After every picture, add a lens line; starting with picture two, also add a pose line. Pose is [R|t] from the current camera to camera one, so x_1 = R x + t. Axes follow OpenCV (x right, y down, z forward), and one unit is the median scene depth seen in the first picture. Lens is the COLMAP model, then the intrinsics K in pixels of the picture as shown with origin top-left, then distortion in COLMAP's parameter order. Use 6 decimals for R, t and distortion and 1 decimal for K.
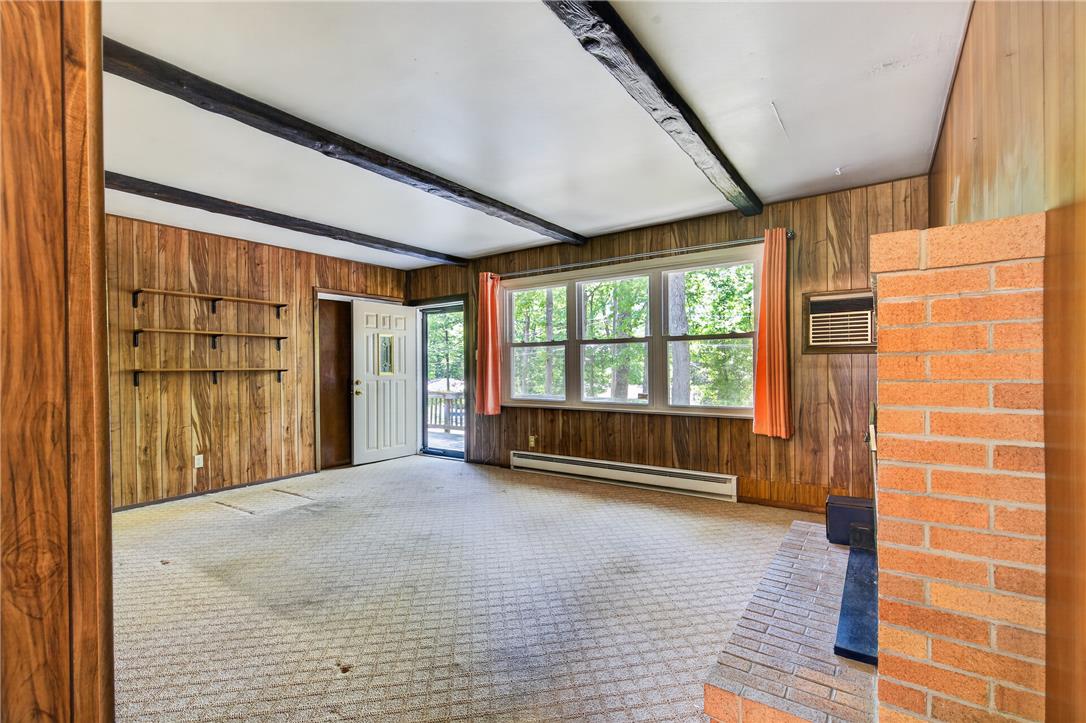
lens RADIAL K [[493.0, 0, 542.7], [0, 493.0, 368.6], [0, 0, 1]] dist [0.004493, -0.001755]
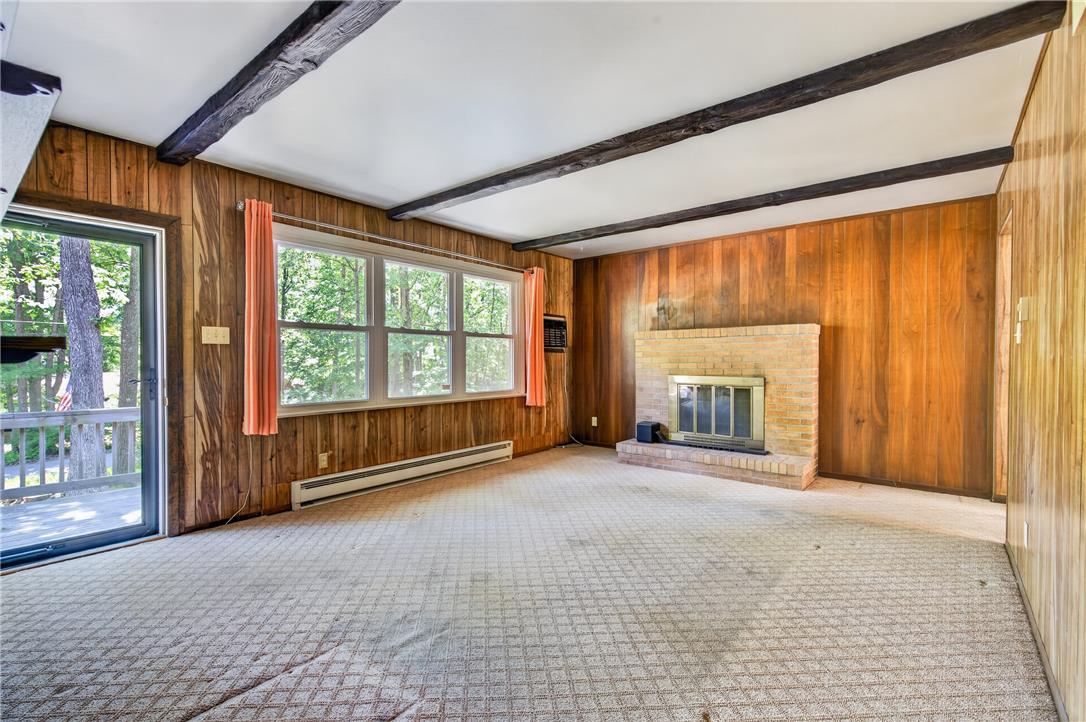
lens RADIAL K [[493.0, 0, 542.4], [0, 493.0, 365.1], [0, 0, 1]] dist [0.004493, -0.001755]
pose [[0.068189, -0.001646, 0.997671, -0.874924], [0.005041, 0.999986, 0.001306, 0.009729], [-0.997660, 0.004941, 0.068196, 0.760508]]
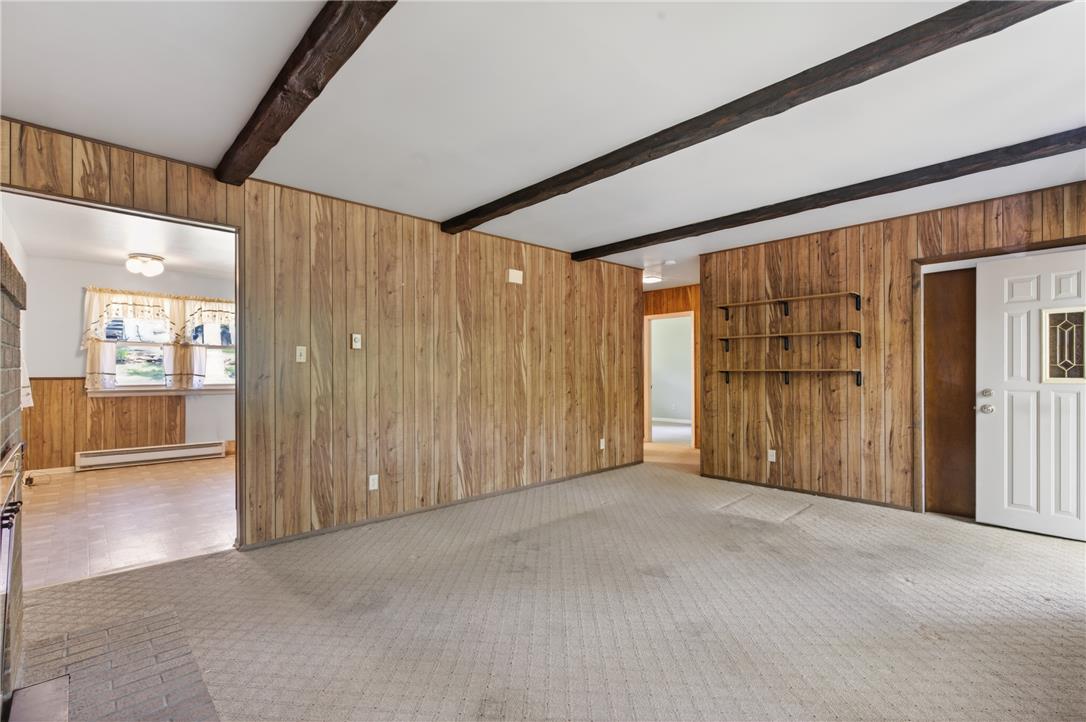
lens RADIAL K [[493.0, 0, 535.6], [0, 493.0, 371.1], [0, 0, 1]] dist [0.004493, -0.001755]
pose [[-0.220311, 0.011755, -0.975359, 0.470982], [0.001069, 0.999930, 0.011810, -0.009750], [0.975429, 0.001559, -0.220308, 0.748755]]
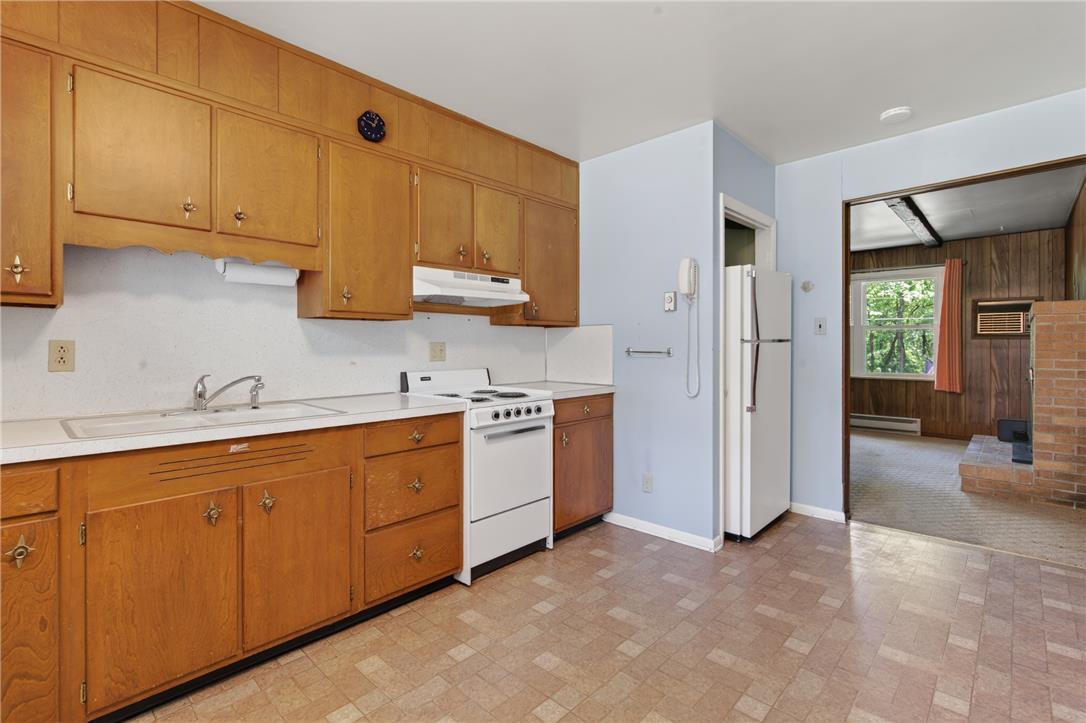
lens RADIAL K [[493.0, 0, 553.4], [0, 493.0, 347.0], [0, 0, 1]] dist [0.004493, -0.001755]
pose [[0.988024, 0.010426, -0.153945, -0.458960], [-0.010699, 0.999942, -0.000942, 0.009410], [0.153926, 0.002578, 0.988079, -0.633198]]
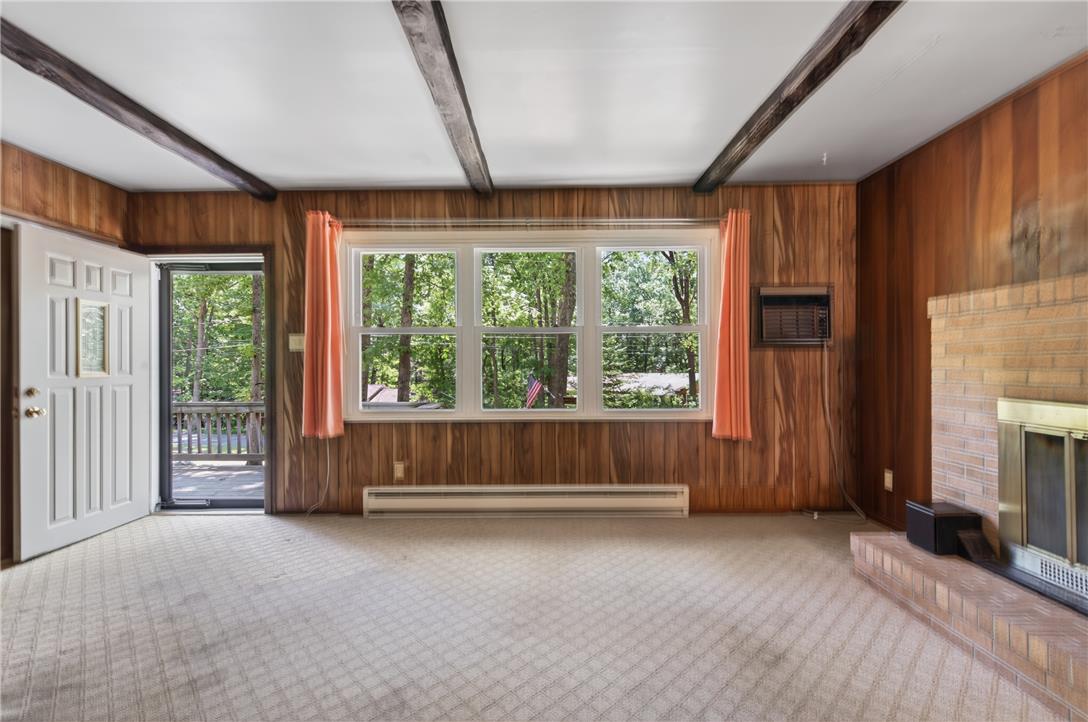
lens RADIAL K [[493.9, 0, 541.5], [0, 493.9, 366.6], [0, 0, 1]] dist [0.004493, -0.001755]
pose [[0.824564, 0.000368, 0.565769, -0.300598], [0.000881, 0.999998, -0.001935, 0.004752], [-0.565768, 0.002094, 0.824562, 0.386486]]
